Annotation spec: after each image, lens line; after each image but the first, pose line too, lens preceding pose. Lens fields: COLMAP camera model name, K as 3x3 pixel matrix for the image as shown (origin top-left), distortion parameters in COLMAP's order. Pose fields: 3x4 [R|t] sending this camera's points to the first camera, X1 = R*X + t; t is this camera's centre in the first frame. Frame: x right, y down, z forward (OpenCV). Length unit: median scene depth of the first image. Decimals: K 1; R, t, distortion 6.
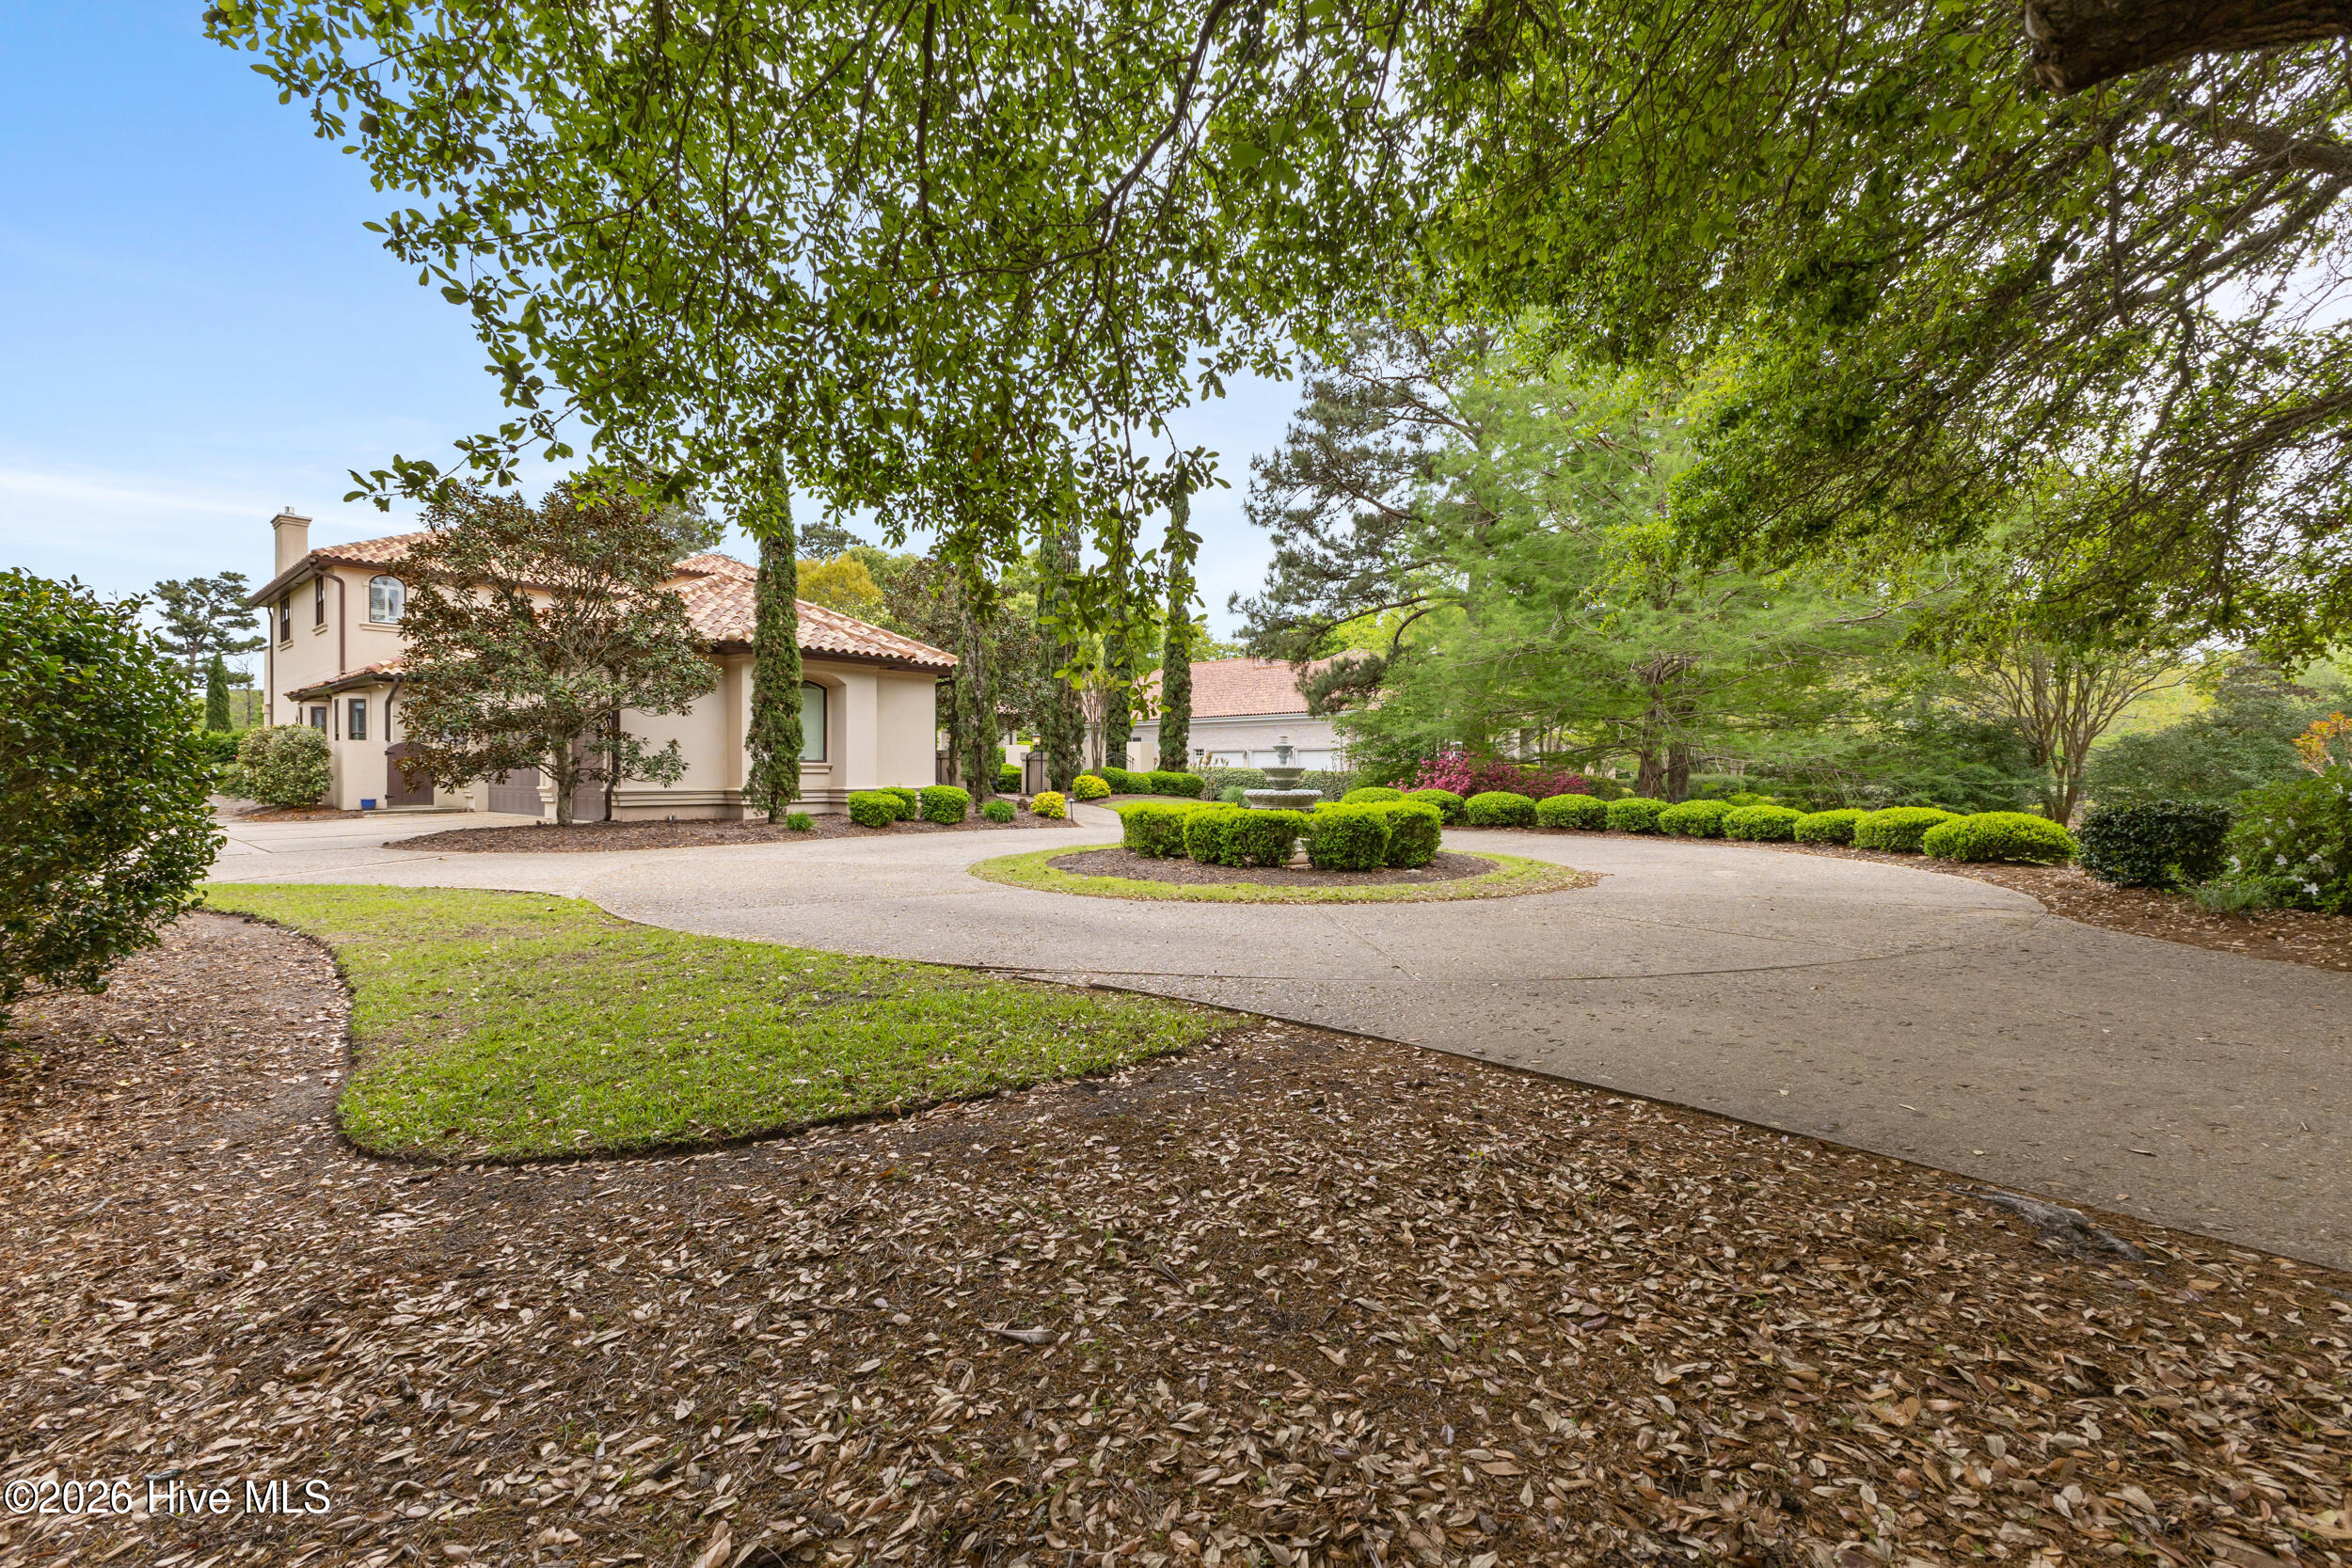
lens RADIAL K [[1014.7, 0, 1176.4], [0, 1014.7, 781.7], [0, 0, 1]] dist [0.007693, -0.000171]
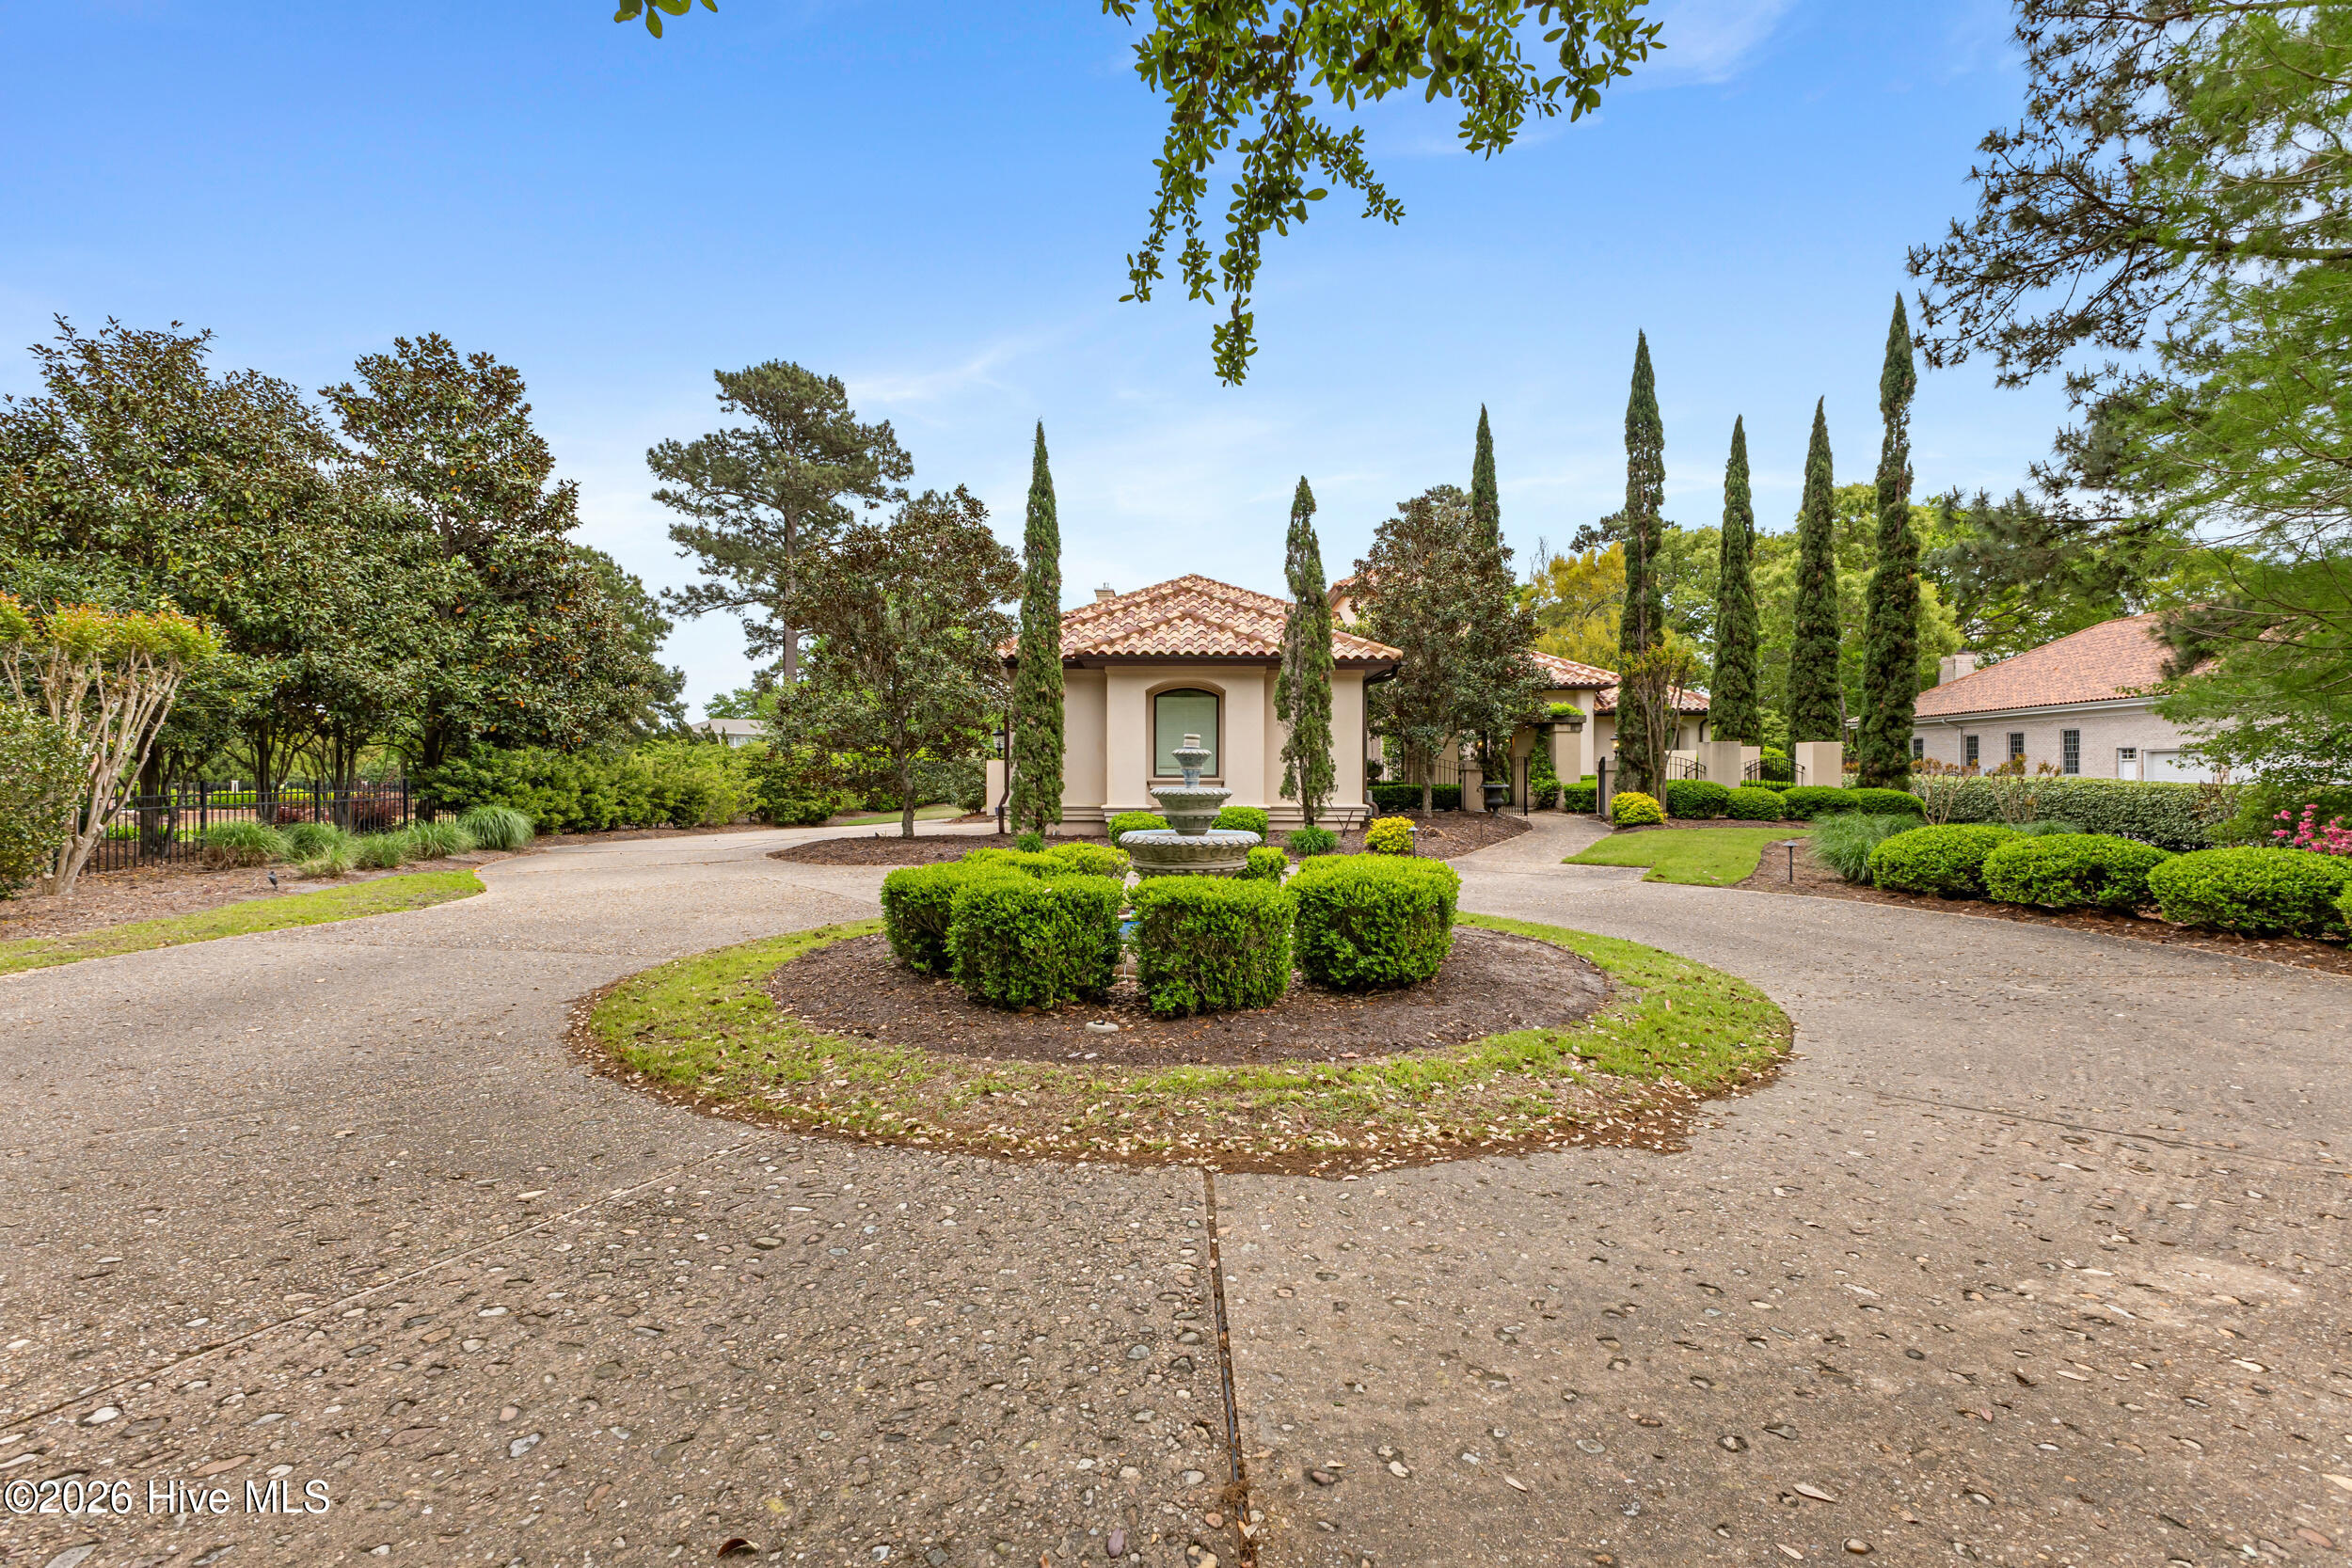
lens RADIAL K [[1014.7, 0, 1172.2], [0, 1014.7, 787.7], [0, 0, 1]] dist [0.007693, -0.000171]
pose [[0.655018, -0.004974, -0.755597, 0.321248], [0.000486, 0.999981, -0.006162, -0.003204], [0.755613, 0.003669, 0.655008, 0.370151]]
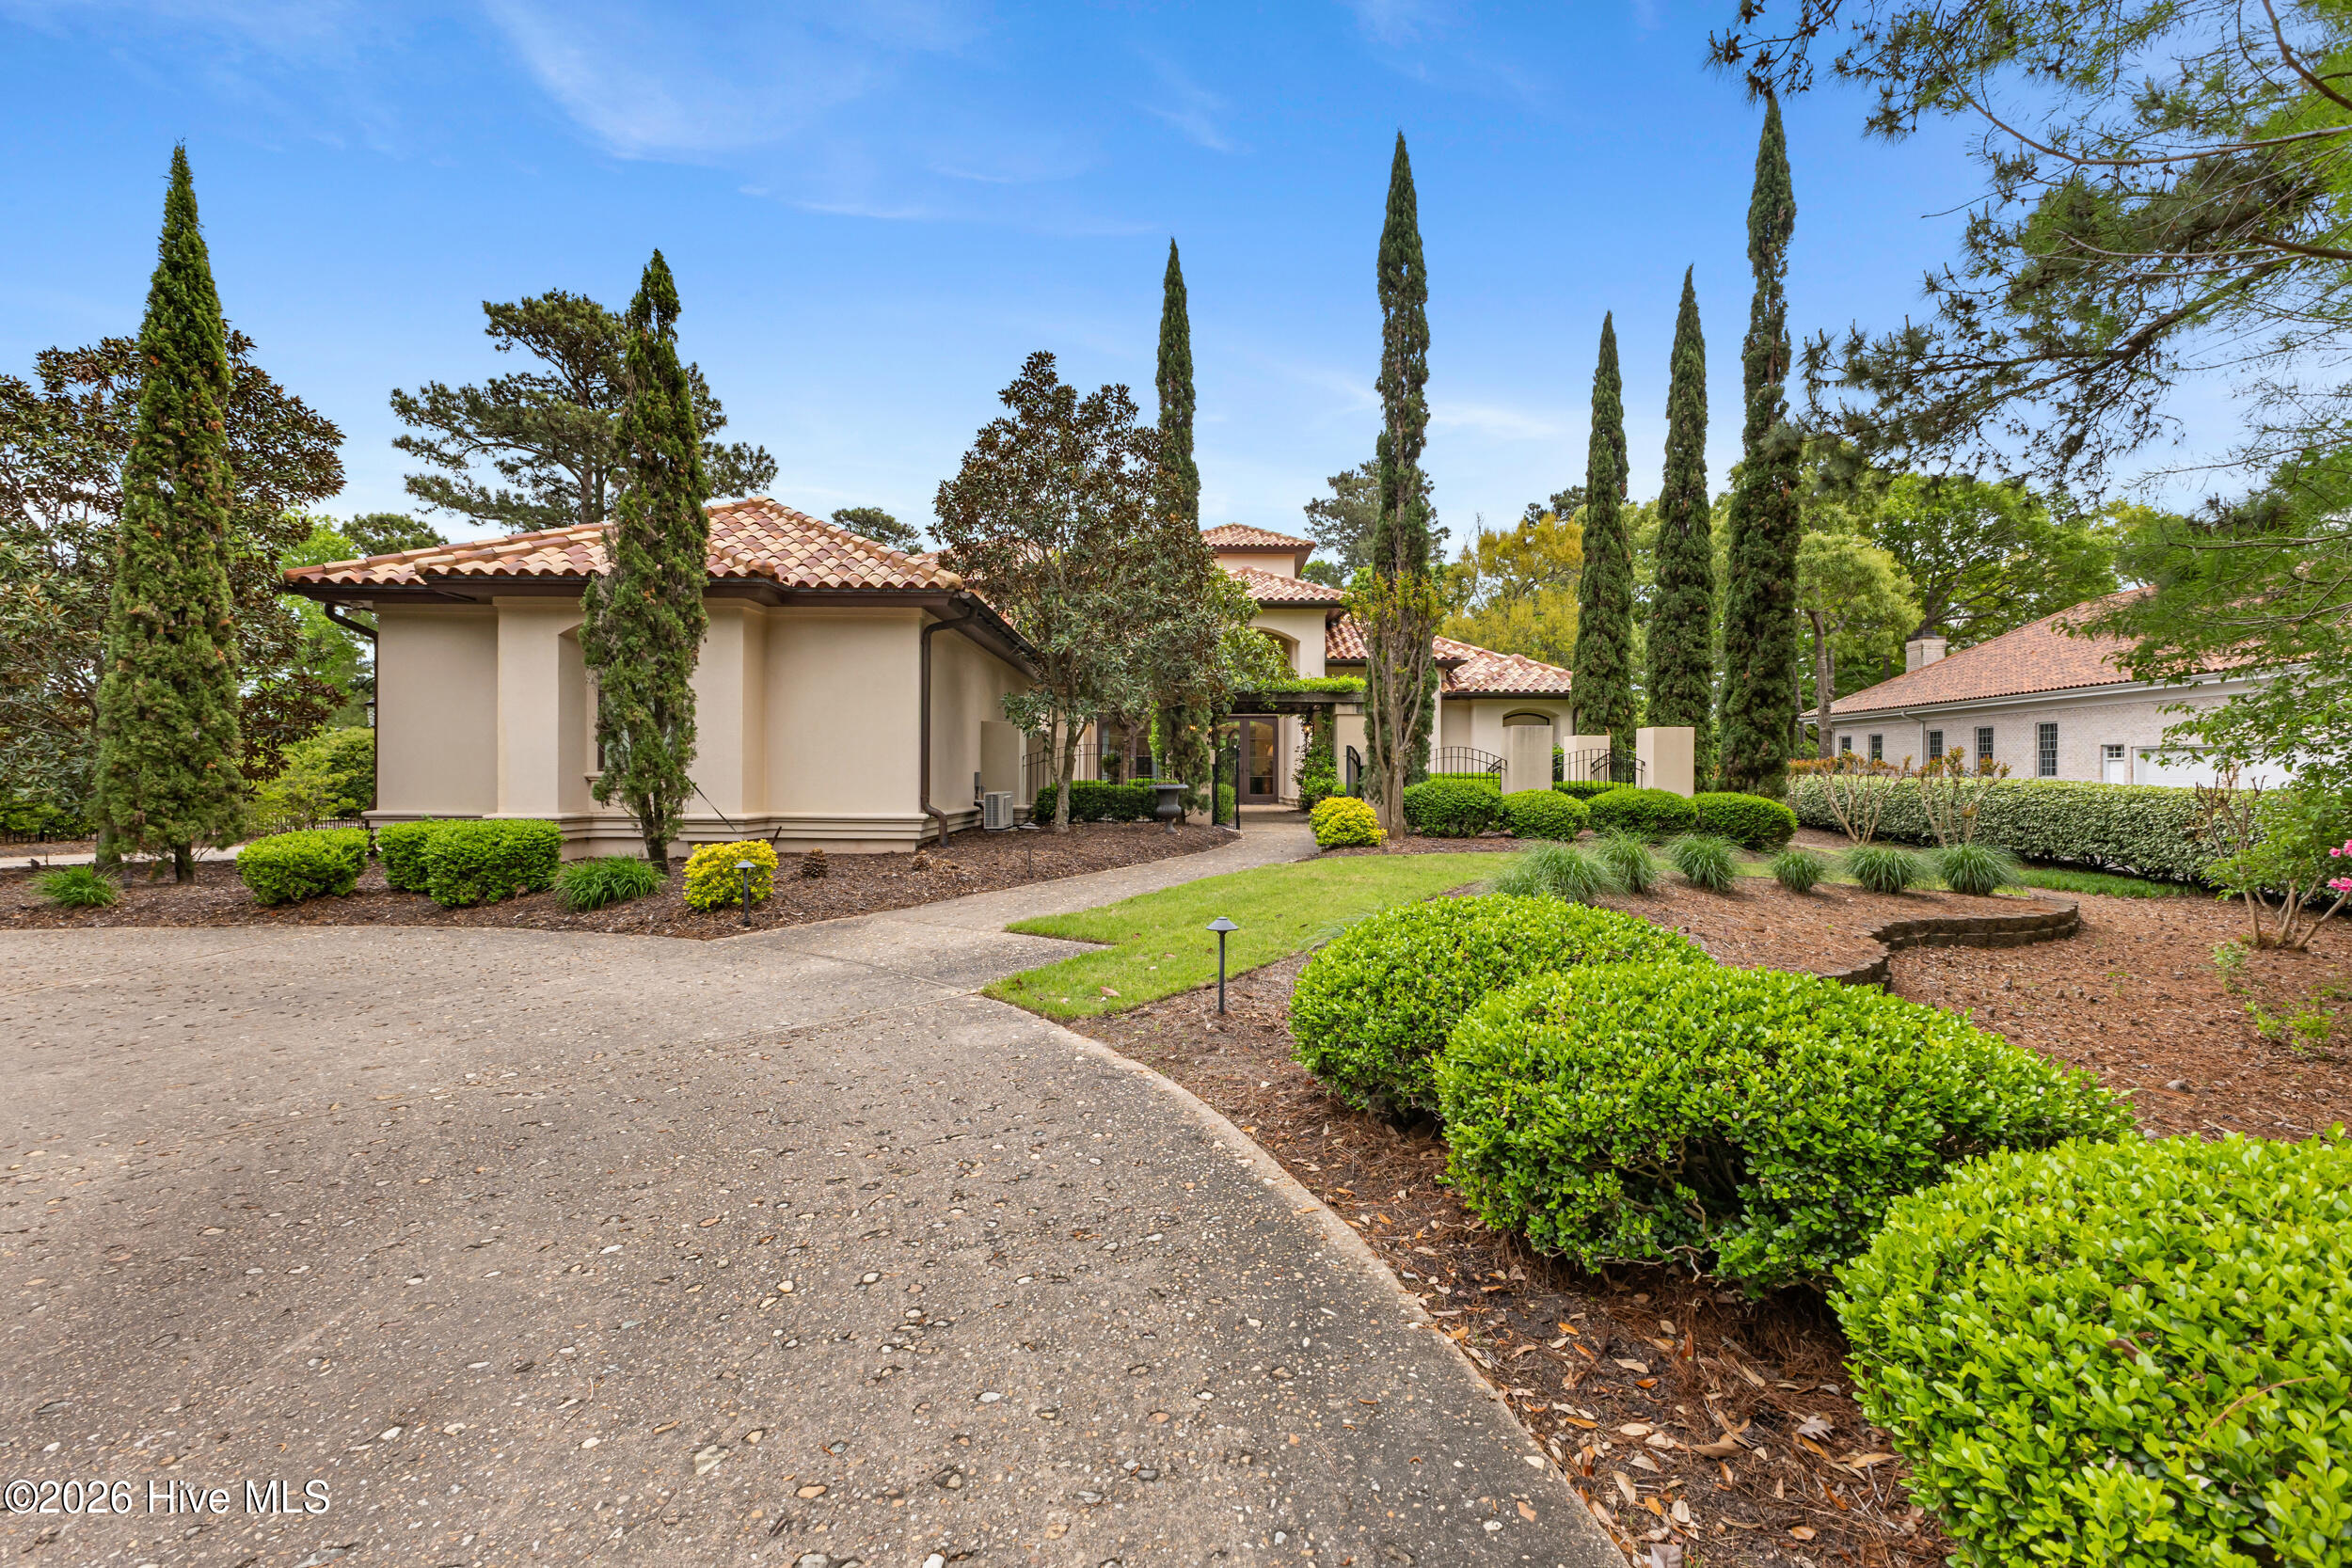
lens RADIAL K [[1014.7, 0, 1181.2], [0, 1014.7, 785.5], [0, 0, 1]] dist [0.007693, -0.000171]
pose [[0.655809, -0.003986, -0.754916, 0.293960], [-0.004326, 0.999950, -0.009038, -0.005685], [0.754914, 0.009193, 0.655759, 0.831690]]
